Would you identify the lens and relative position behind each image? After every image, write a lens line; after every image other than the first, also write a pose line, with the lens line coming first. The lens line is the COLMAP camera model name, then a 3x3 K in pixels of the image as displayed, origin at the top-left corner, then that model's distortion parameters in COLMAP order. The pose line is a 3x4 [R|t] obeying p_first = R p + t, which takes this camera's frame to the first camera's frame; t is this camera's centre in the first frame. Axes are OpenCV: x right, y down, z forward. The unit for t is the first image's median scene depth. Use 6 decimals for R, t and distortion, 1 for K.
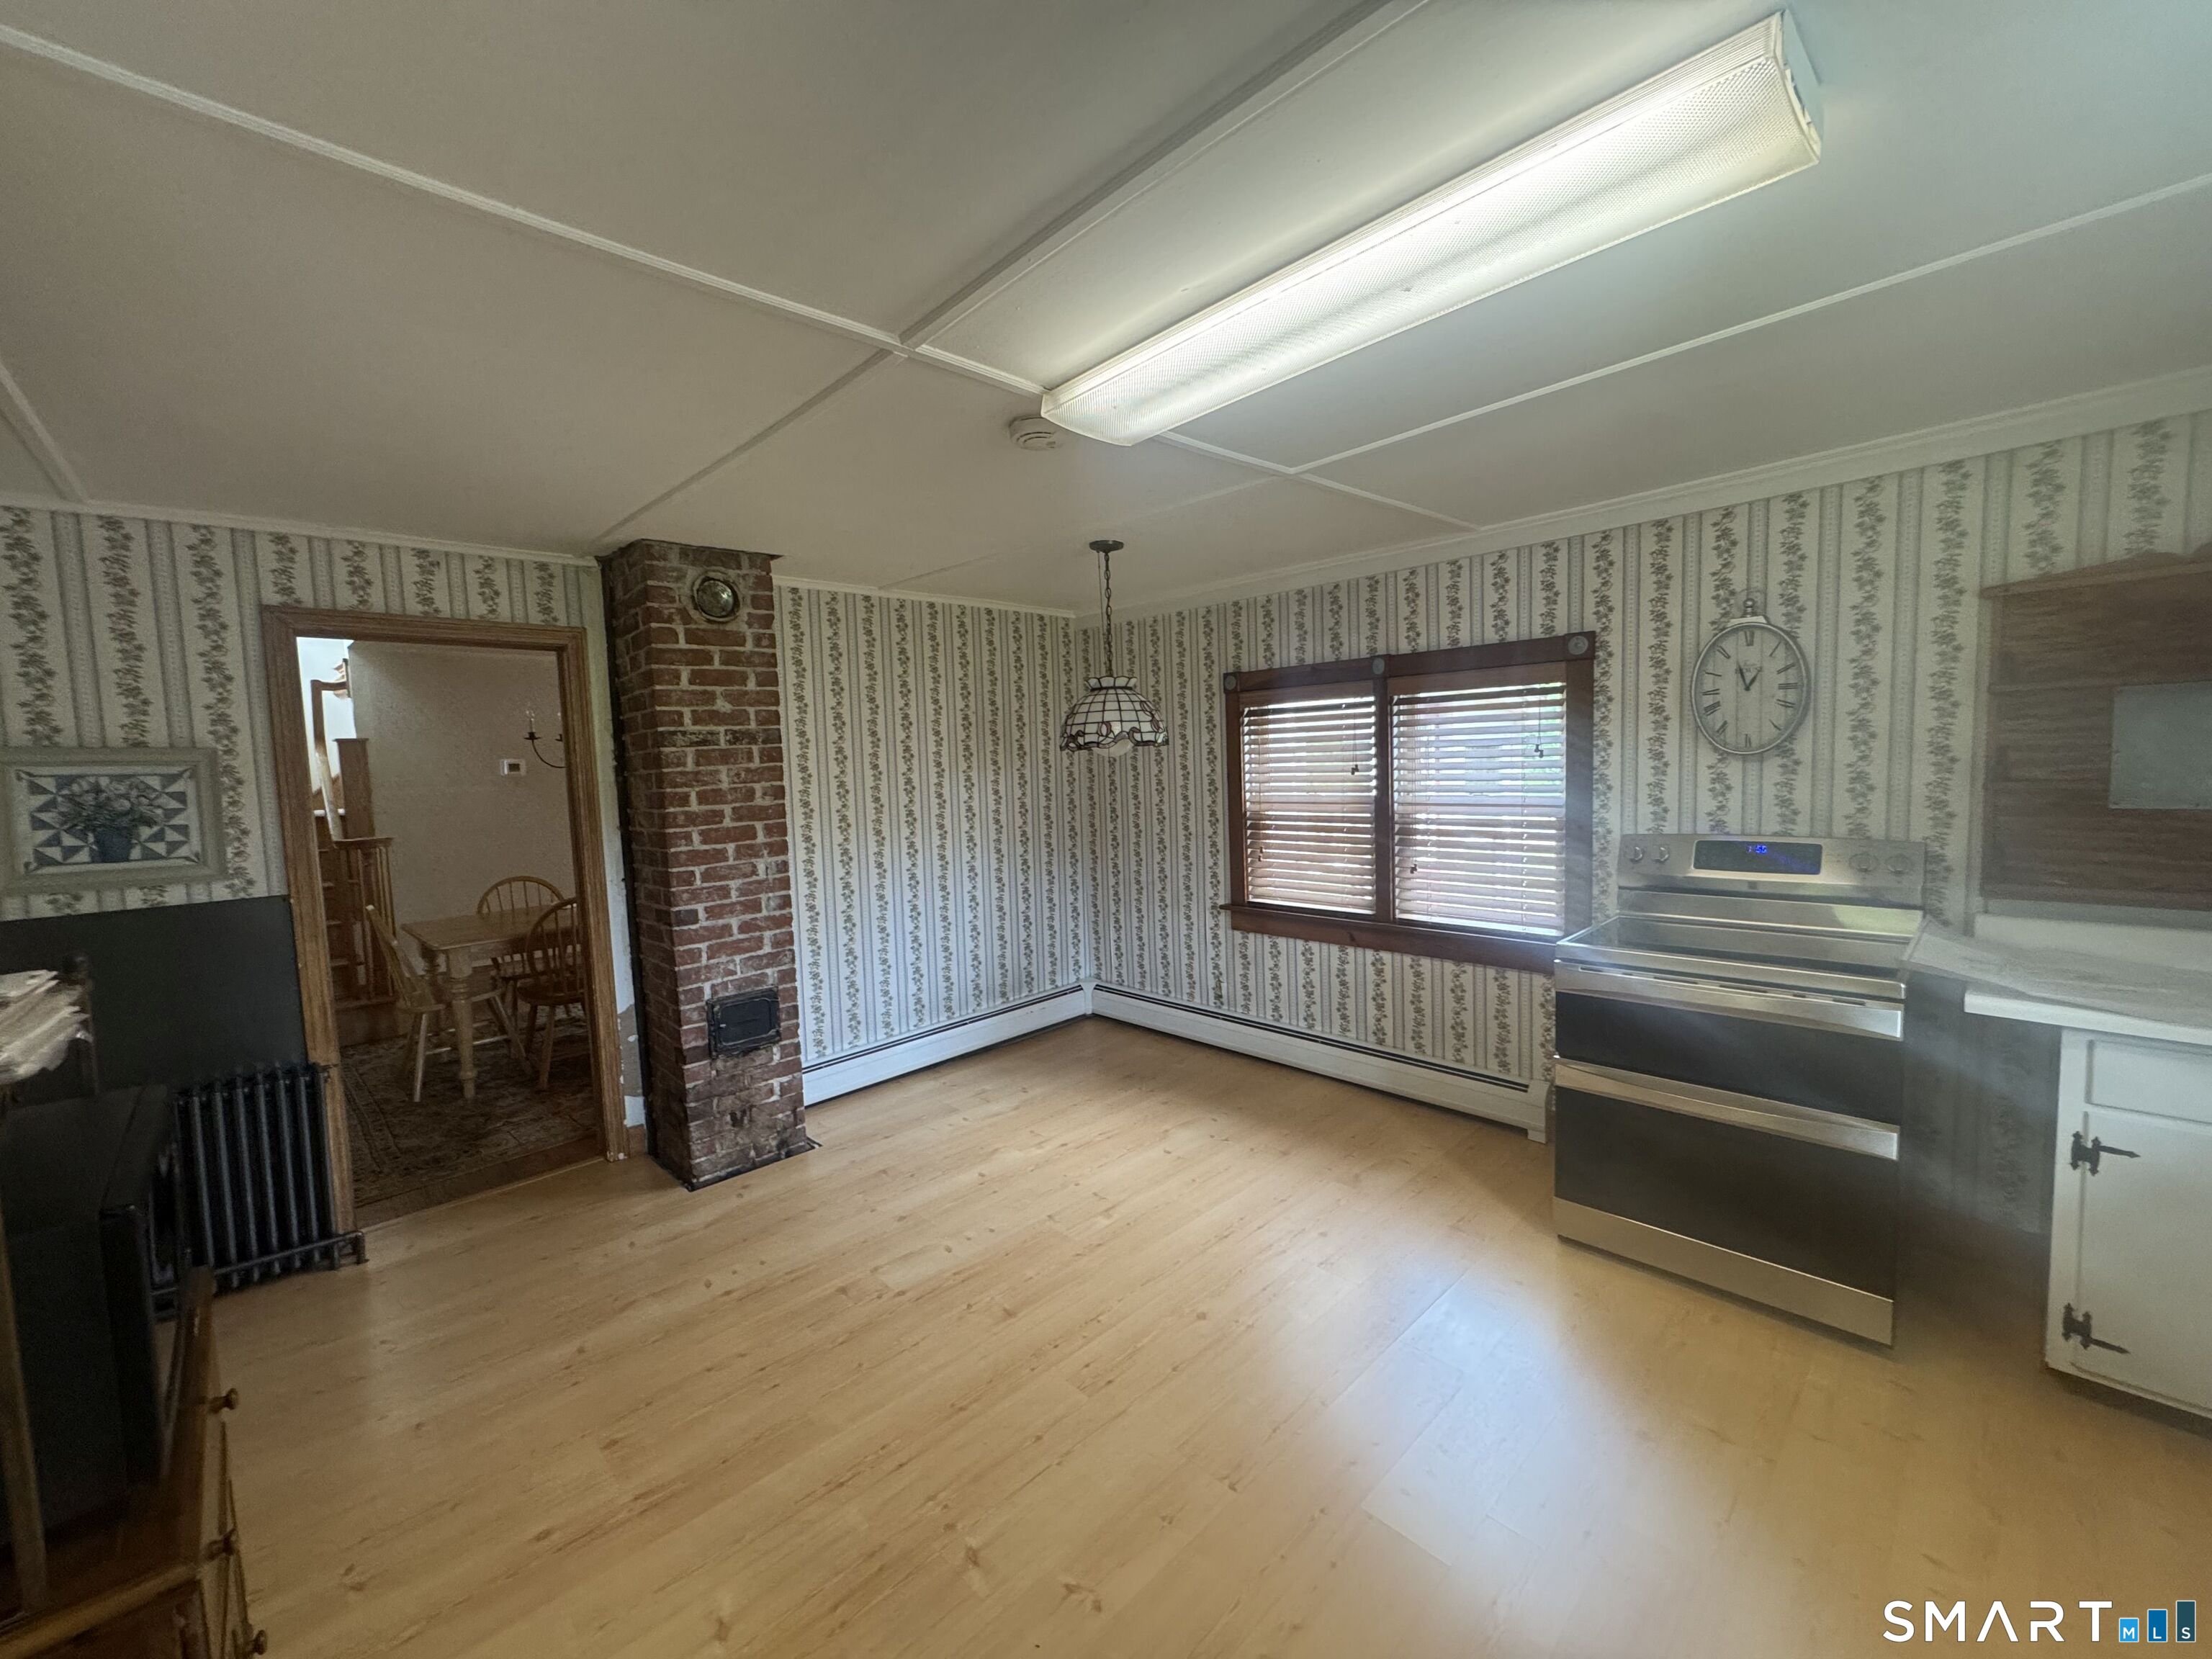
lens RADIAL K [[887.5, 0, 1099.1], [0, 887.5, 831.6], [0, 0, 1]] dist [-0.002576, -0.000359]
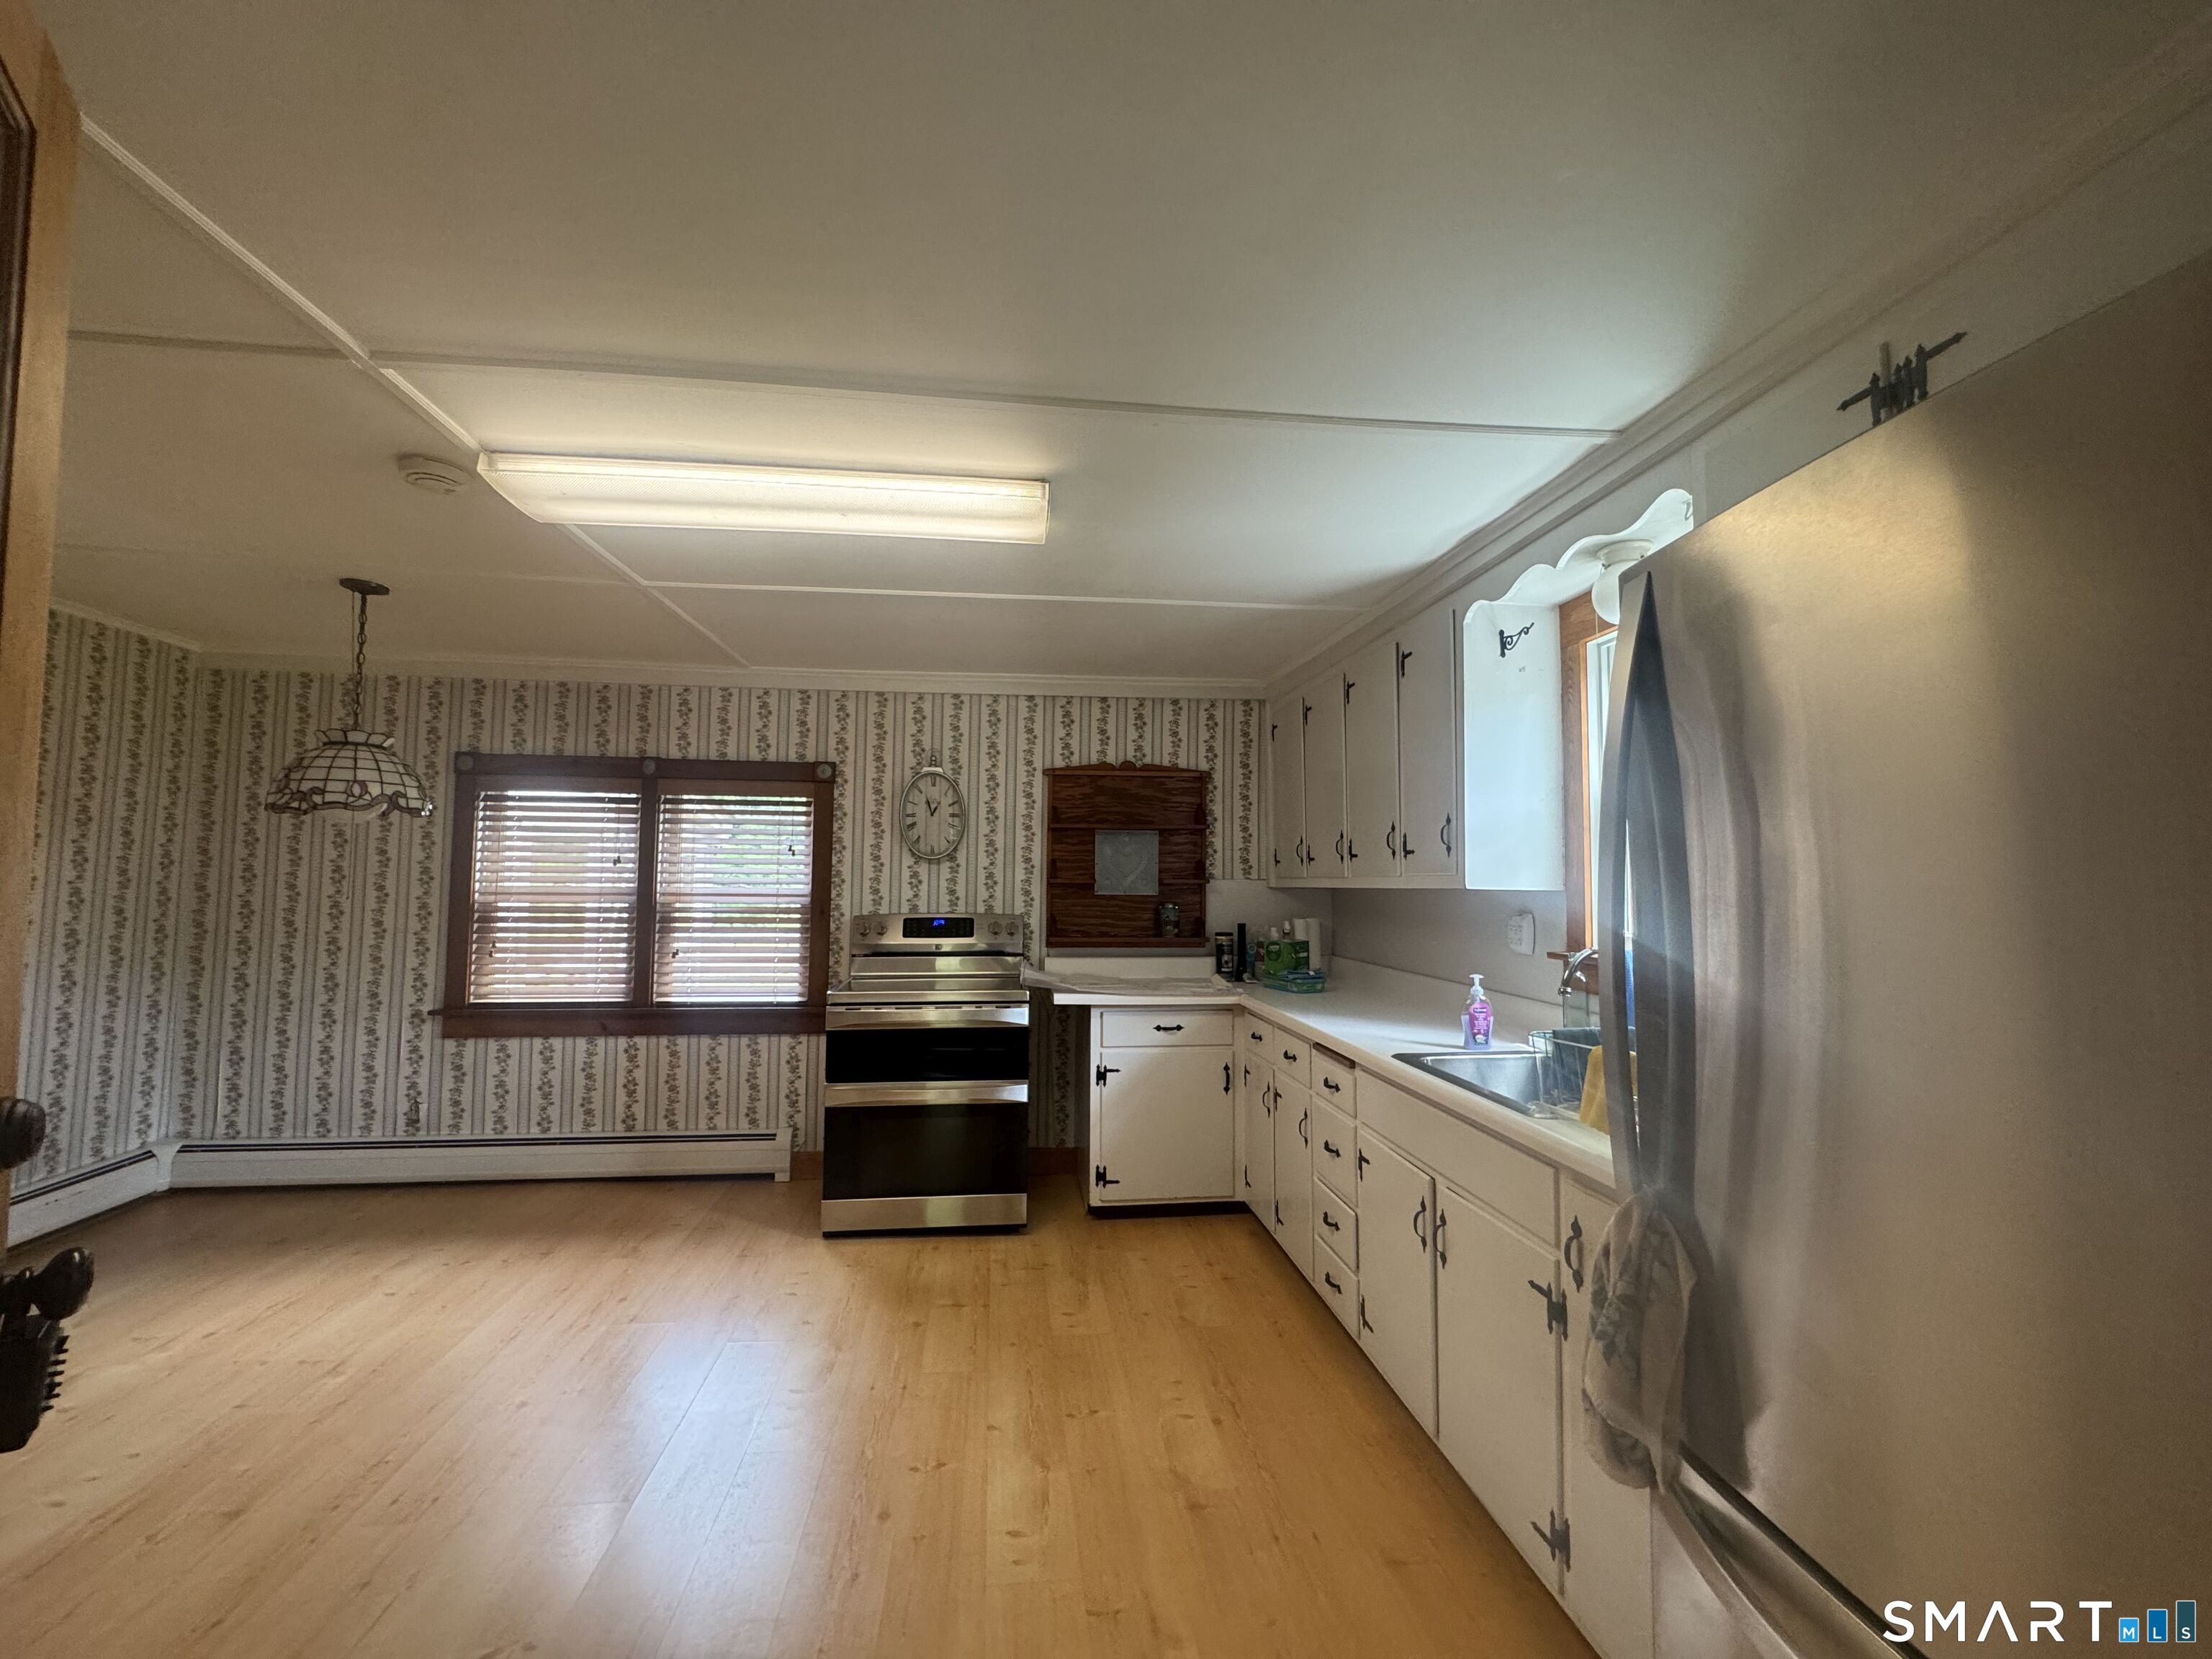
lens RADIAL K [[889.3, 0, 1106.0], [0, 889.3, 829.5], [0, 0, 1]] dist [-0.002043, 0.000378]
pose [[0.598709, 0.089670, 0.795931, -0.224283], [0.034836, 0.989858, -0.137722, 0.063626], [-0.800209, 0.110183, 0.589513, -0.087962]]
